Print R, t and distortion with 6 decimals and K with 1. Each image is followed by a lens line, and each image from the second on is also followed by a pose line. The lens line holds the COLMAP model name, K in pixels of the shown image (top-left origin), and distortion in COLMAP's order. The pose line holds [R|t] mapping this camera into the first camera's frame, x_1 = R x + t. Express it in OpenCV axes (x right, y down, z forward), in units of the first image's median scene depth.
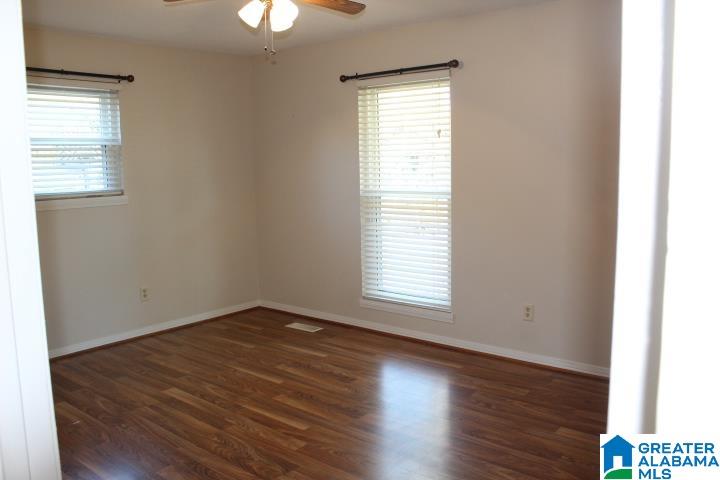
lens RADIAL K [[600.7, 0, 361.1], [0, 600.7, 244.7], [0, 0, 1]] dist [-0.158113, 0.151965]
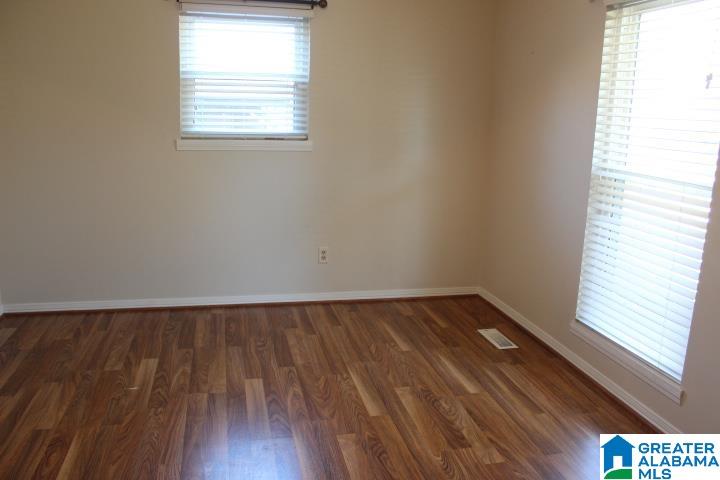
lens RADIAL K [[600.7, 0, 361.1], [0, 600.7, 244.7], [0, 0, 1]] dist [-0.158113, 0.151965]
pose [[0.791839, 0.182140, -0.582937, 0.202053], [-0.130717, 0.982918, 0.129555, -0.057692], [0.596577, -0.026387, 0.802122, 0.334455]]
